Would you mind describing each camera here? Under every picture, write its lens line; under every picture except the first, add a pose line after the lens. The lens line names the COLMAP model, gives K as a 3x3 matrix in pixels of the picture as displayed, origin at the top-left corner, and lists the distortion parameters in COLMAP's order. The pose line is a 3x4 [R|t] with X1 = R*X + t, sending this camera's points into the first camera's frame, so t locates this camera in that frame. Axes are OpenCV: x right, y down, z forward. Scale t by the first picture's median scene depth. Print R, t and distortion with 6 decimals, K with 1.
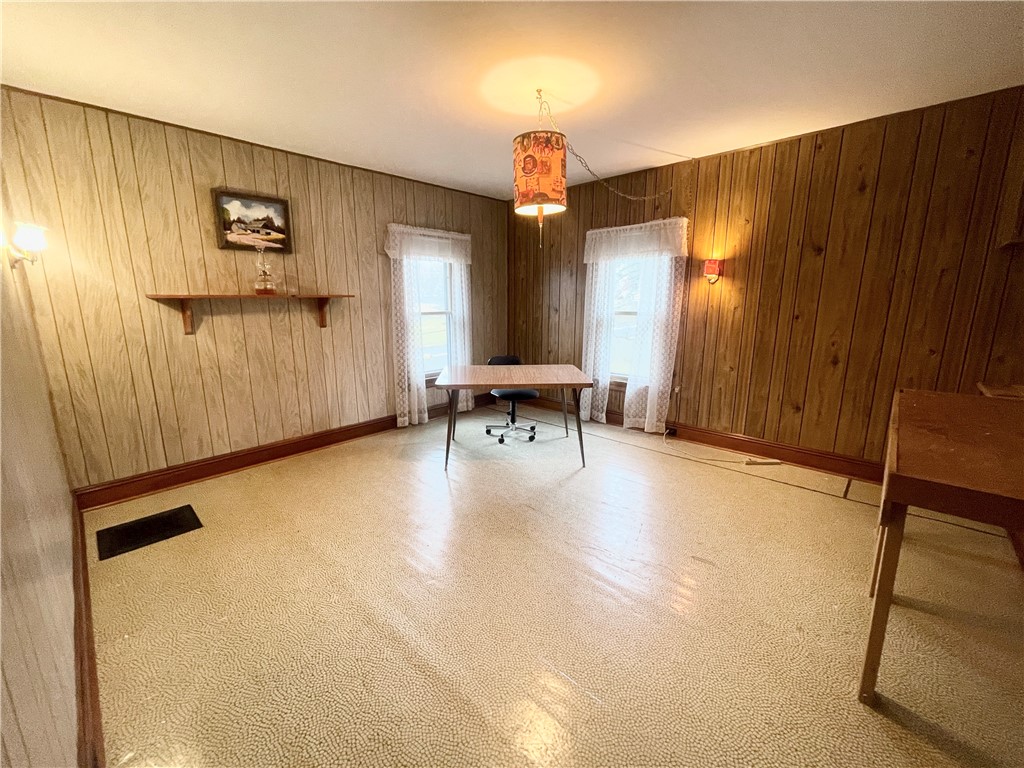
lens RADIAL K [[414.6, 0, 507.2], [0, 414.6, 379.2], [0, 0, 1]] dist [-0.001372, -0.000273]
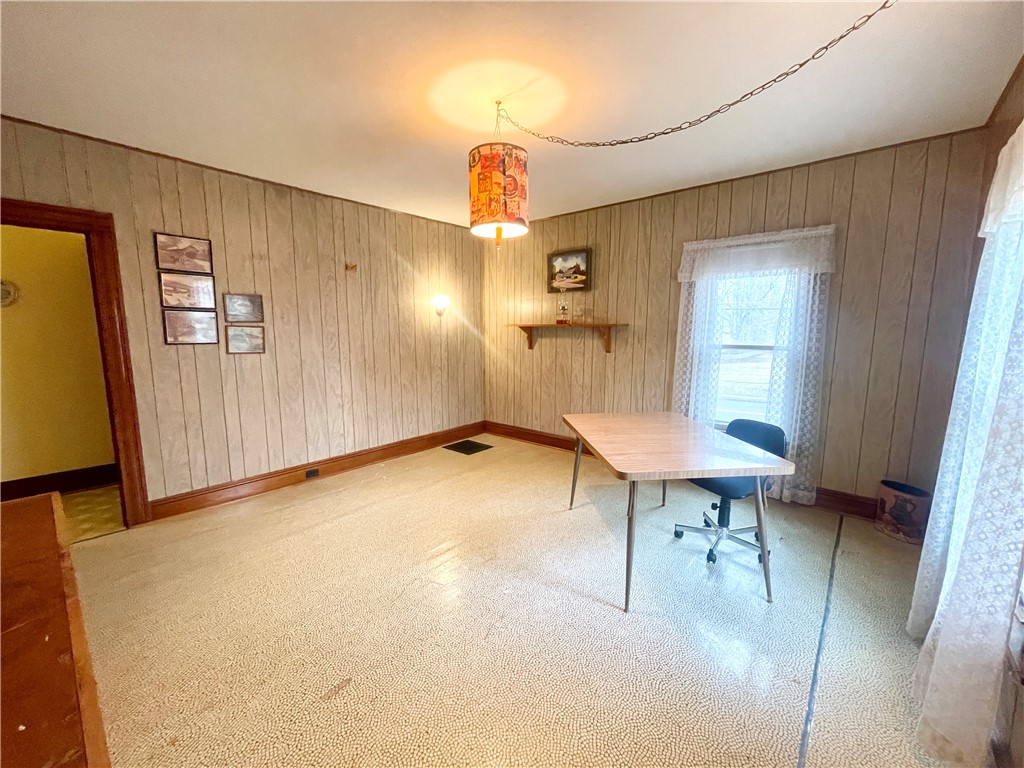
lens RADIAL K [[414.6, 0, 508.2], [0, 414.6, 386.8], [0, 0, 1]] dist [-0.001372, -0.000273]
pose [[0.050446, 0.150410, -0.987336, 0.758487], [-0.190208, 0.971947, 0.138348, -0.157826], [0.980447, 0.180820, 0.077641, 0.758397]]
